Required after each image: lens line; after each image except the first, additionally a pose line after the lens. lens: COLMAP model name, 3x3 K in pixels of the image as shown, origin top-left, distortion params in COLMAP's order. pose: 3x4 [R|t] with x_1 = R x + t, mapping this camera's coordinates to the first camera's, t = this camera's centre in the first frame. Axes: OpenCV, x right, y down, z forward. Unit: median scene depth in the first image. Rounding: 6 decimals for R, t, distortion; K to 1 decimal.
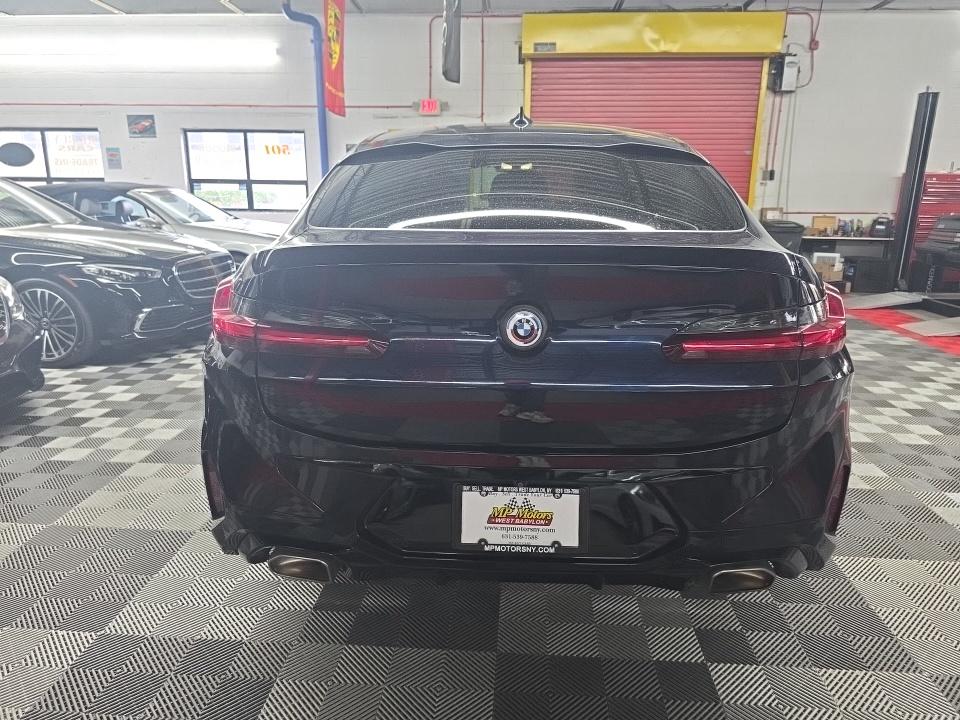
lens RADIAL K [[647.5, 0, 480.0], [0, 647.5, 360.0], [0, 0, 1]] dist [0.015309, -0.005589]
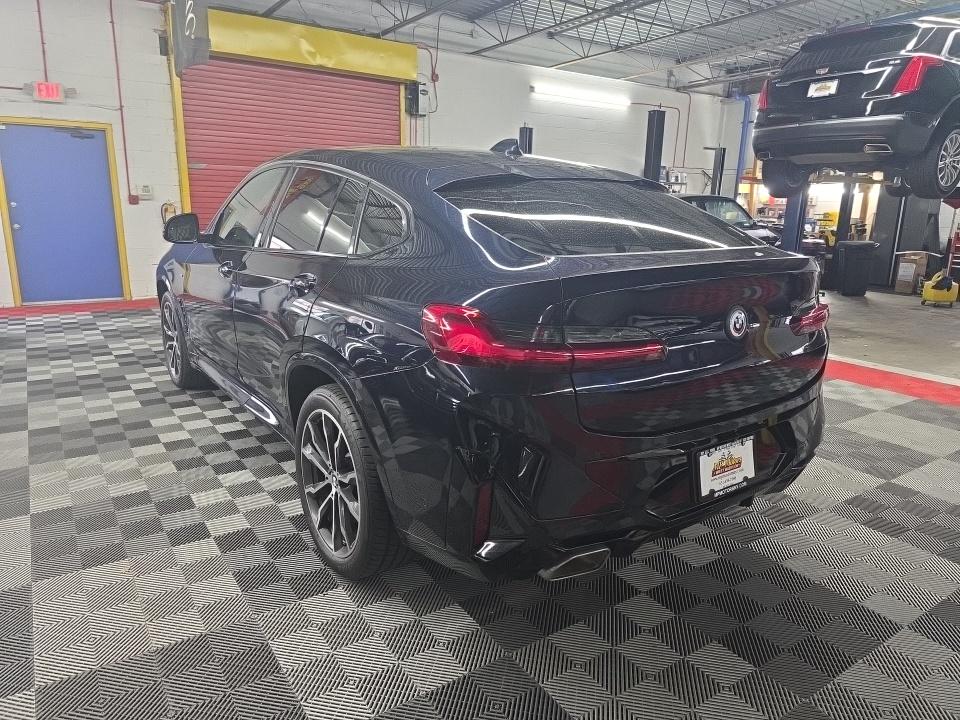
lens RADIAL K [[653.2, 0, 480.0], [0, 653.2, 360.0], [0, 0, 1]] dist [-0.001387, -0.003656]
pose [[0.787873, -0.132000, 0.601525, -0.601954], [0.135433, 0.989985, 0.039856, -0.050880], [-0.600761, 0.050064, 0.797859, 0.122489]]
